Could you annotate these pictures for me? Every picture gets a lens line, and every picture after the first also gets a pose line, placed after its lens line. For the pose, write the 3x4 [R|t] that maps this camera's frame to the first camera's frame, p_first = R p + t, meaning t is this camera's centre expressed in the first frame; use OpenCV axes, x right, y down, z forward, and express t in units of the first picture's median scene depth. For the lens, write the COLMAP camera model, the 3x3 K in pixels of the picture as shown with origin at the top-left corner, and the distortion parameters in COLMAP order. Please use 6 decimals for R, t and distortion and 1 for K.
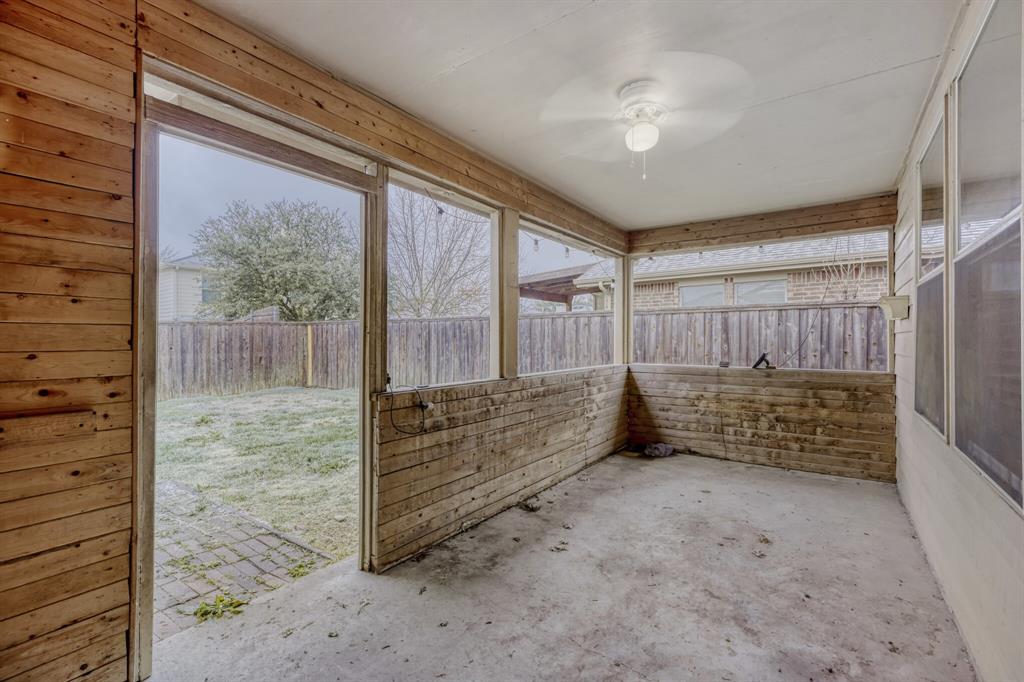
lens RADIAL K [[463.9, 0, 518.5], [0, 463.9, 352.0], [0, 0, 1]] dist [0.010498, -0.000598]
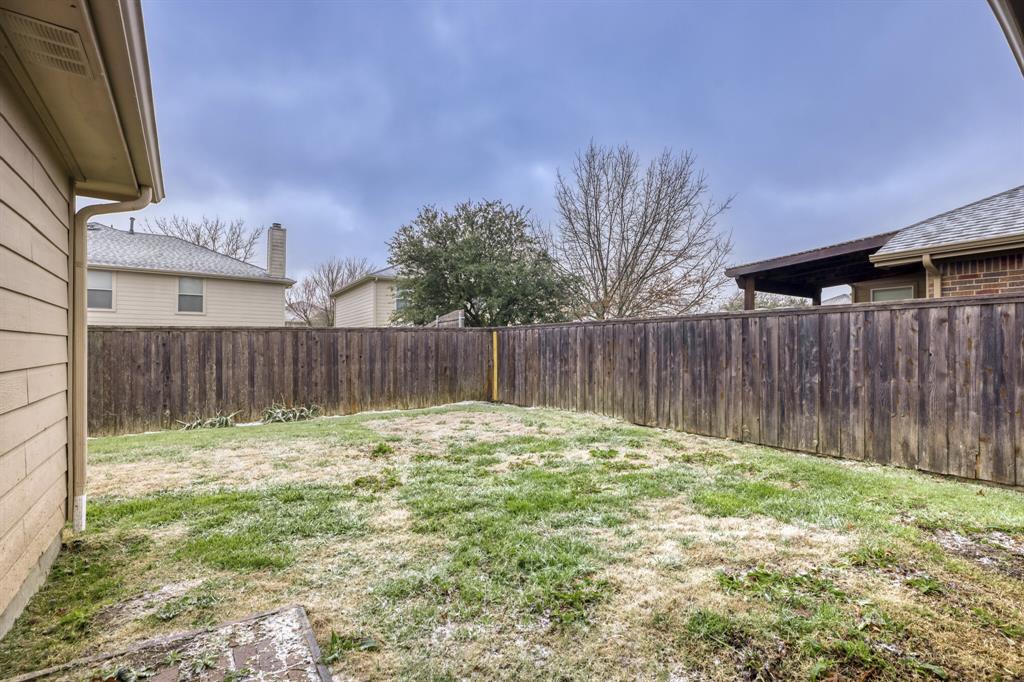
lens RADIAL K [[463.9, 0, 518.5], [0, 463.9, 352.0], [0, 0, 1]] dist [0.010498, -0.000598]
pose [[0.939141, 0.002812, -0.343520, -0.124359], [-0.009066, 0.999821, -0.016601, -0.004658], [0.343412, 0.018705, 0.938999, 0.224093]]
